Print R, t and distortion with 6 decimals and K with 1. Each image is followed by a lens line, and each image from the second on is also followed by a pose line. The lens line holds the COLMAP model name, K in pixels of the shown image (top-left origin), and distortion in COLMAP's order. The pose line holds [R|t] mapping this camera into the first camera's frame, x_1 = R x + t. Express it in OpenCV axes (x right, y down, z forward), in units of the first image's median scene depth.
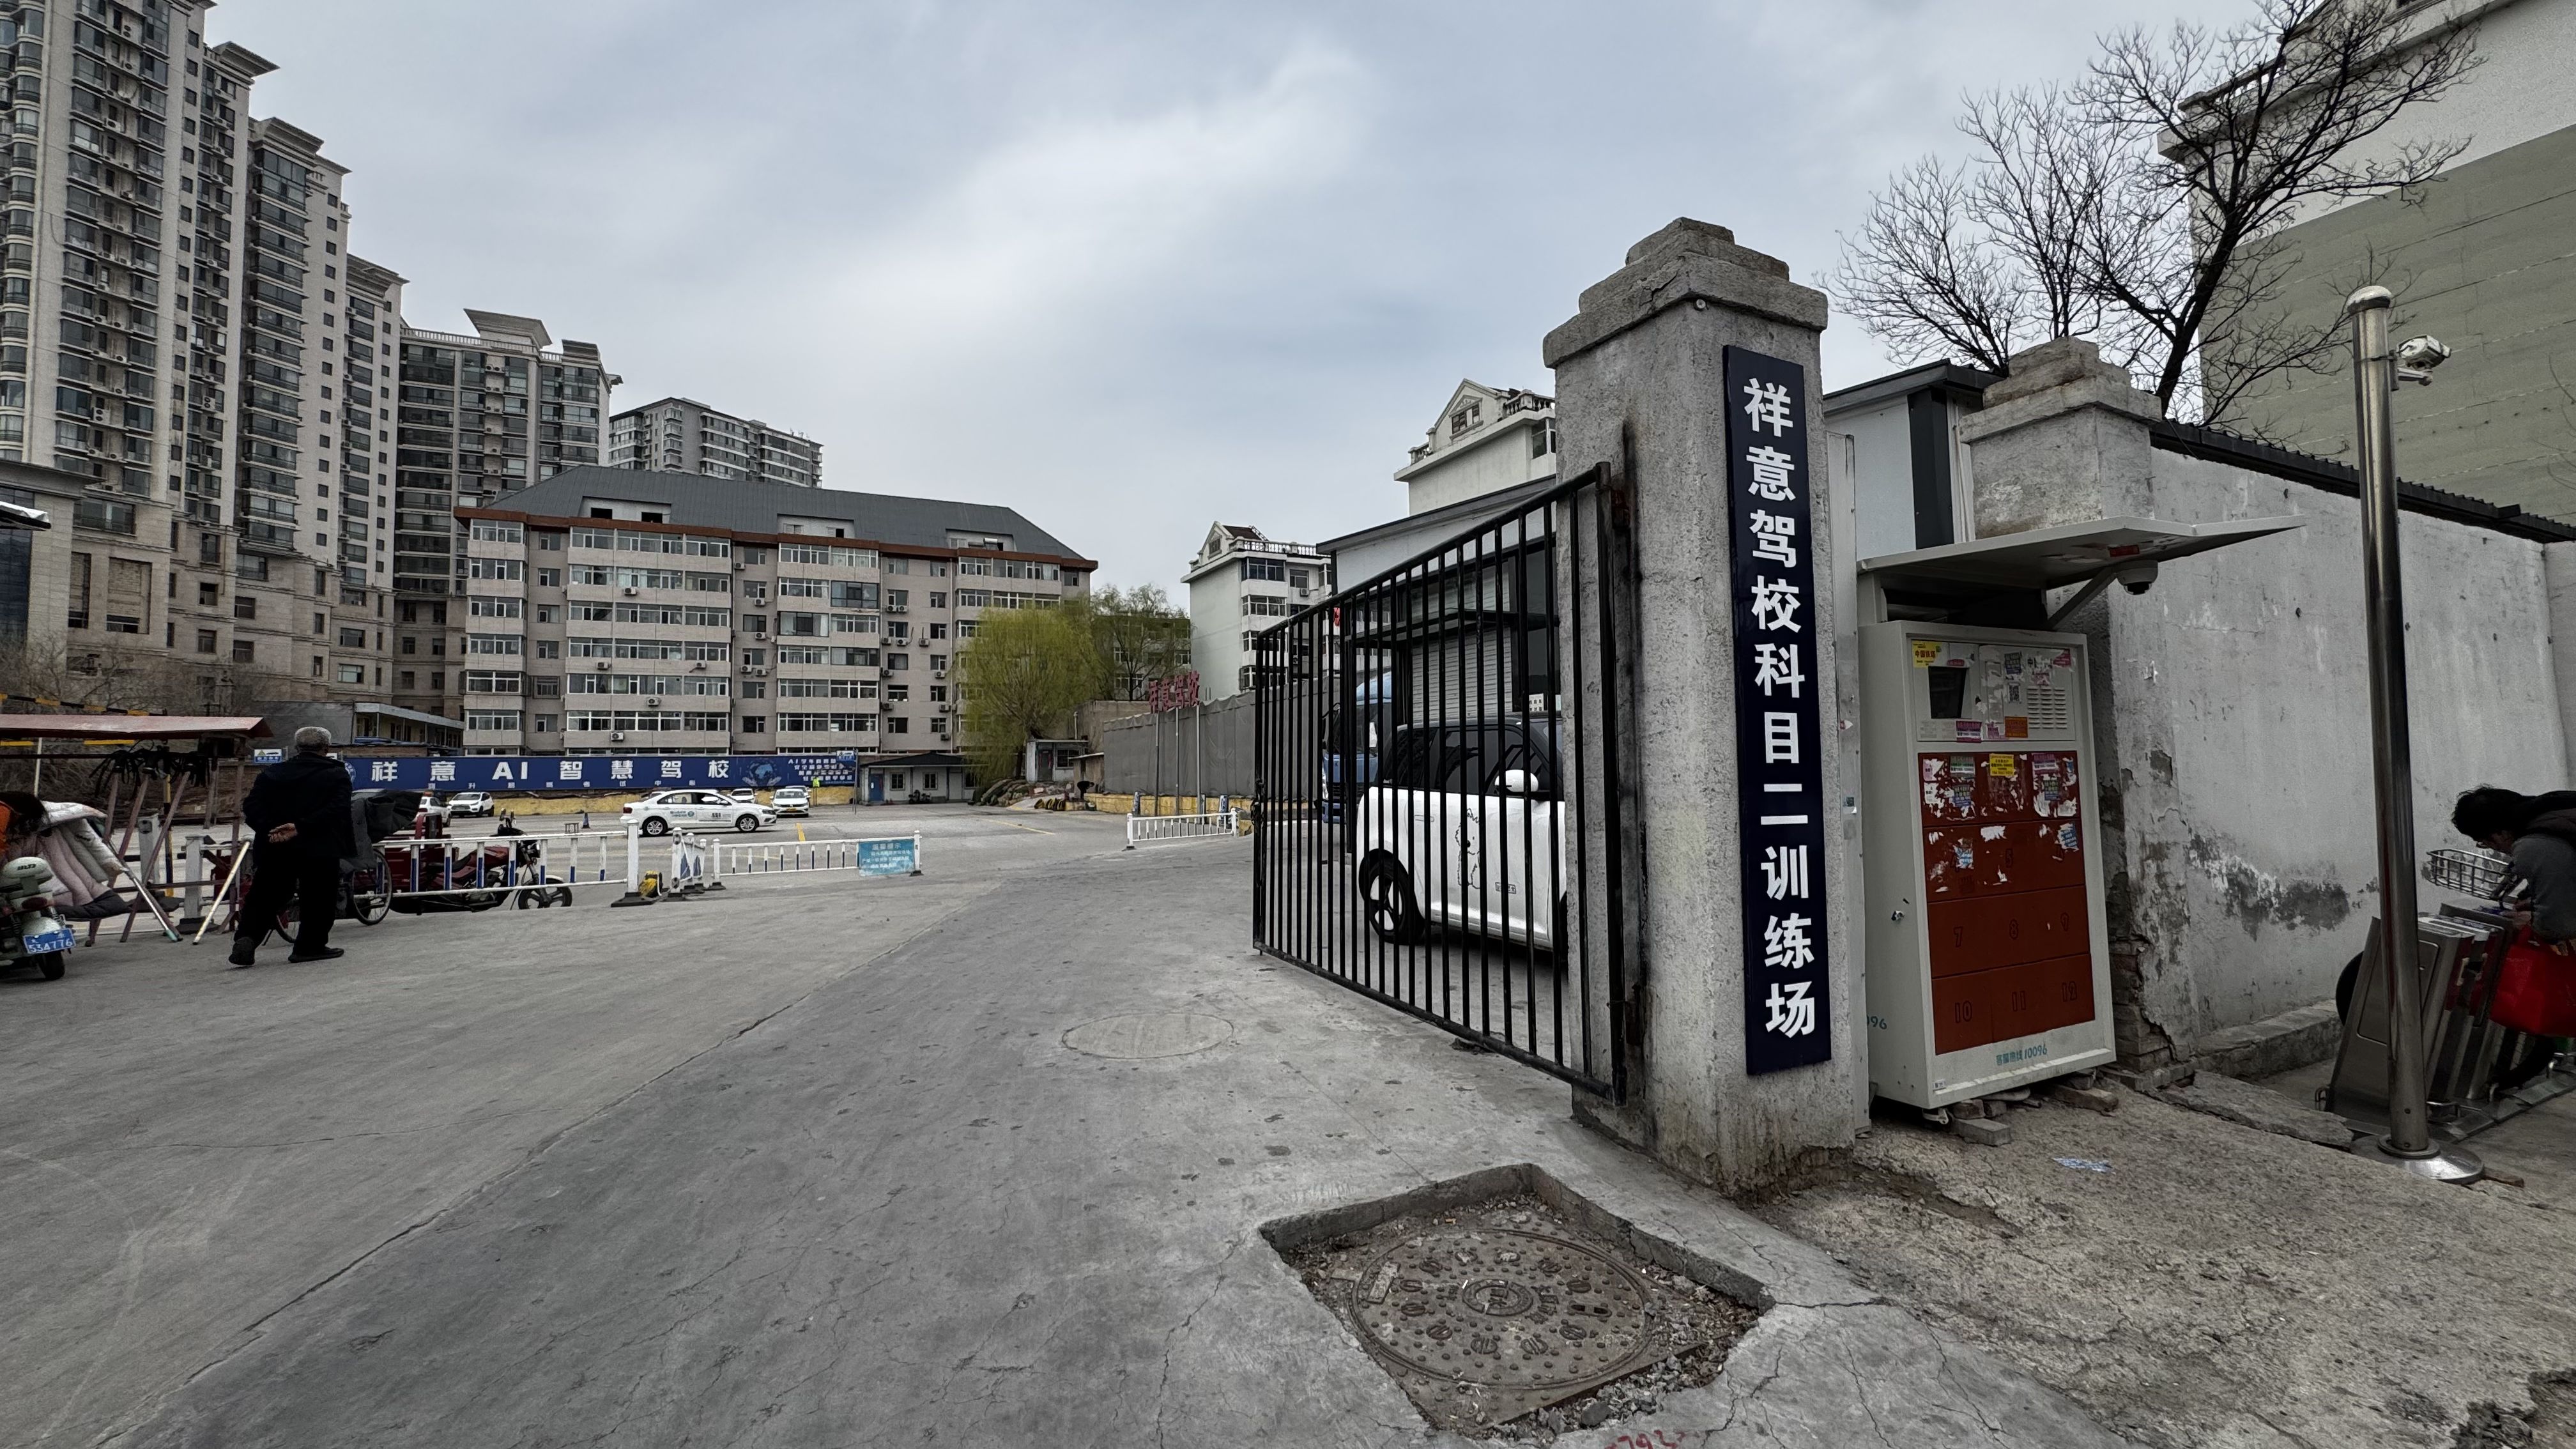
lens RADIAL K [[1027.5, 0, 1288.4], [0, 1027.5, 721.9], [0, 0, 1]] dist [-0.003814, 0.000309]
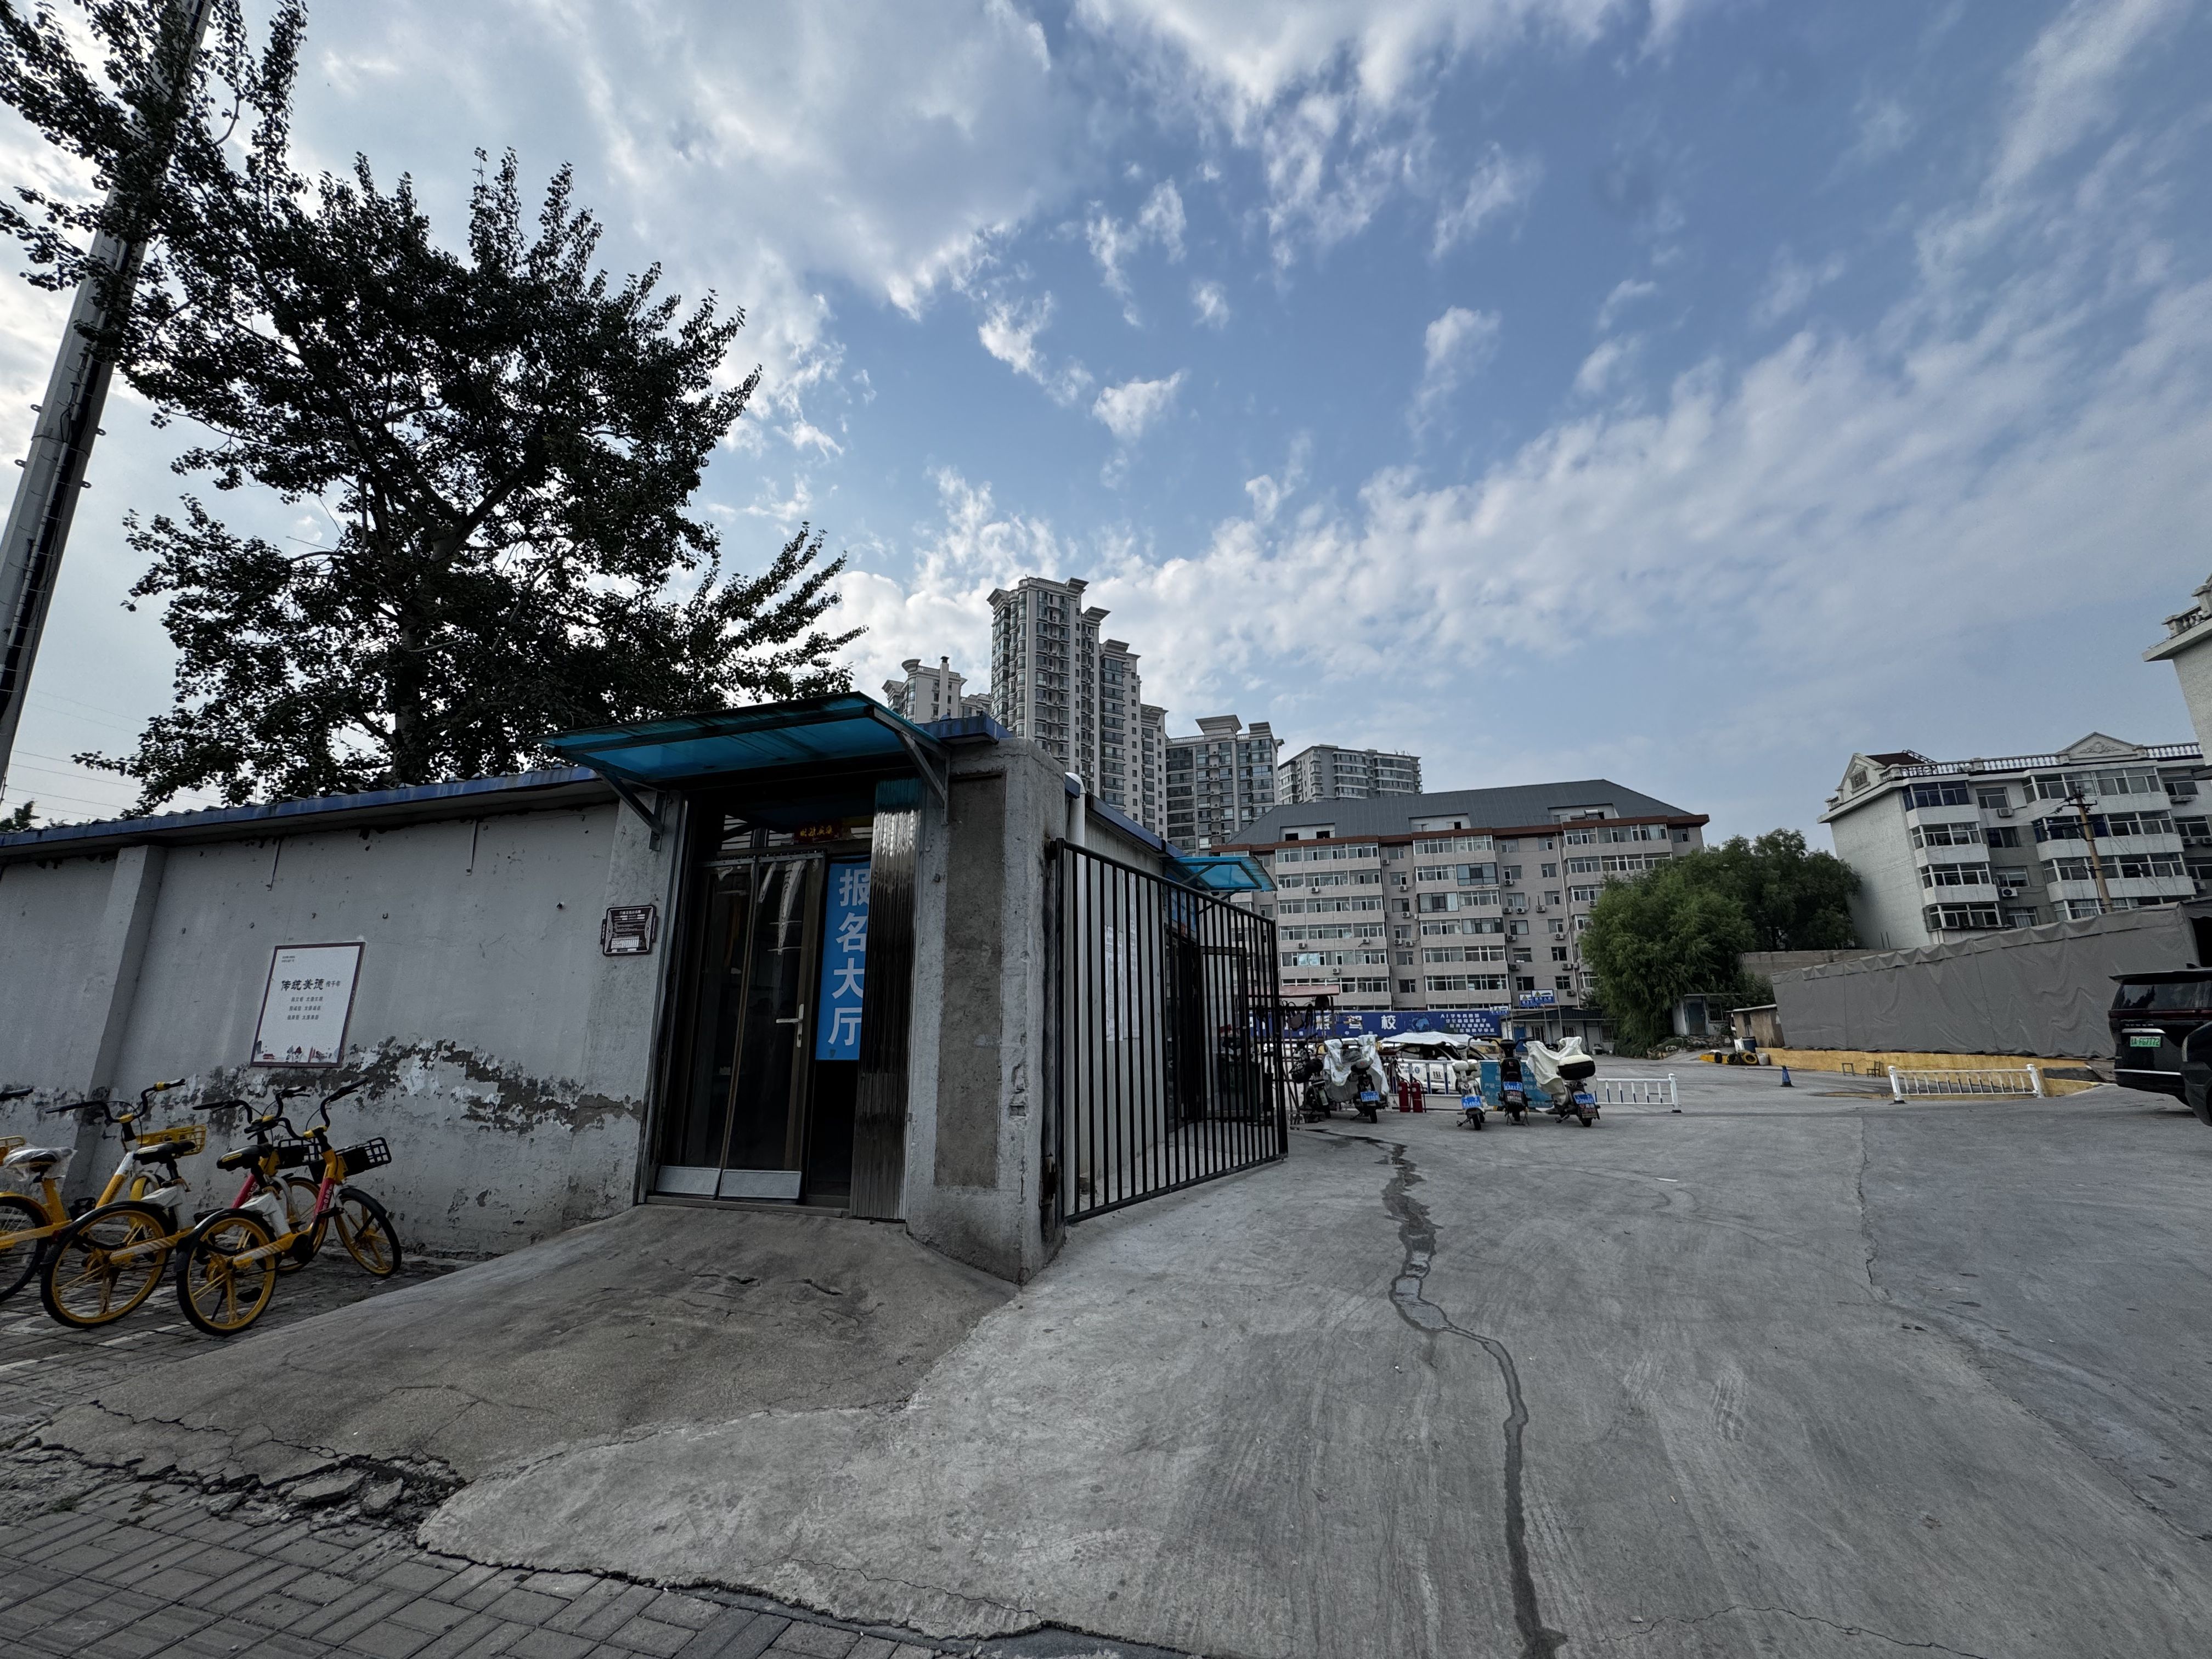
lens RADIAL K [[881.8, 0, 1106.7], [0, 881.8, 824.8], [0, 0, 1]] dist [-0.003058, -0.000104]
pose [[0.715916, -0.149947, -0.681895, -0.020191], [0.028057, 0.982055, -0.186494, -0.000387], [0.697623, 0.114382, 0.707276, -0.036016]]
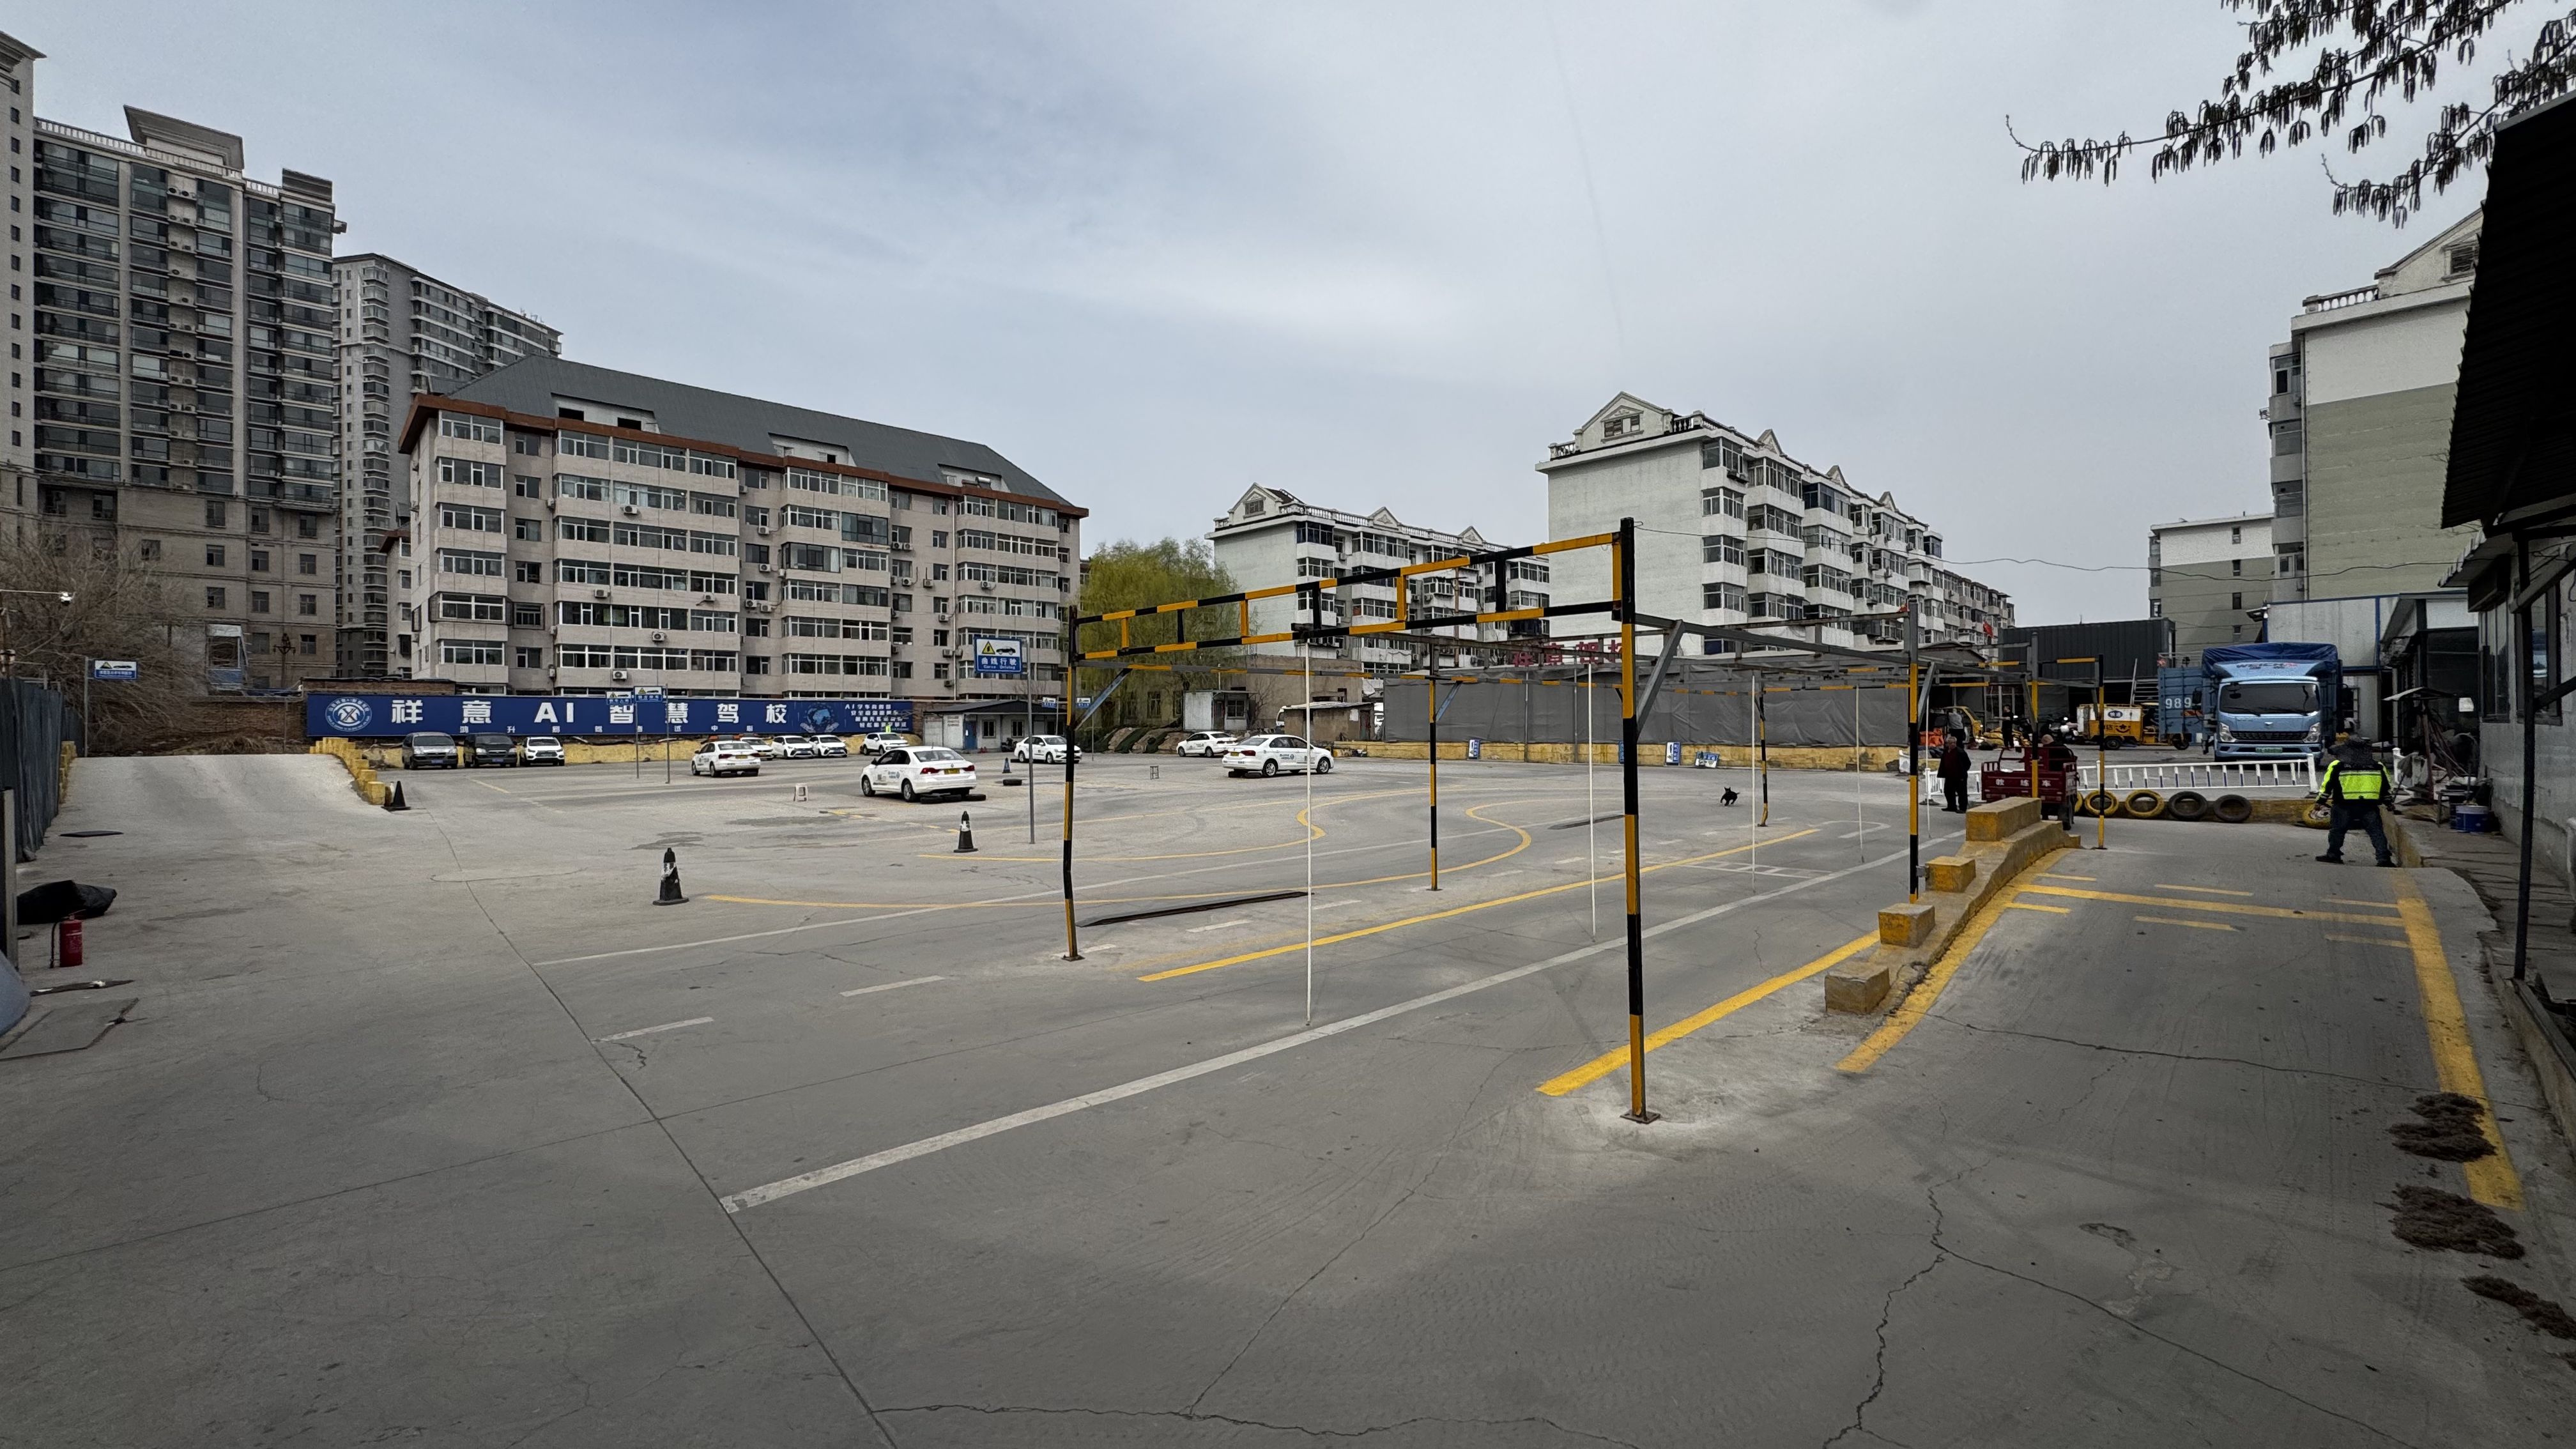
lens RADIAL K [[1027.5, 0, 1288.4], [0, 1027.5, 721.9], [0, 0, 1]] dist [-0.003814, 0.000309]
pose [[0.953124, 0.011673, 0.302354, -0.327207], [-0.025470, 0.998804, 0.041729, 0.002563], [-0.301505, -0.047474, 0.952282, -0.013553]]
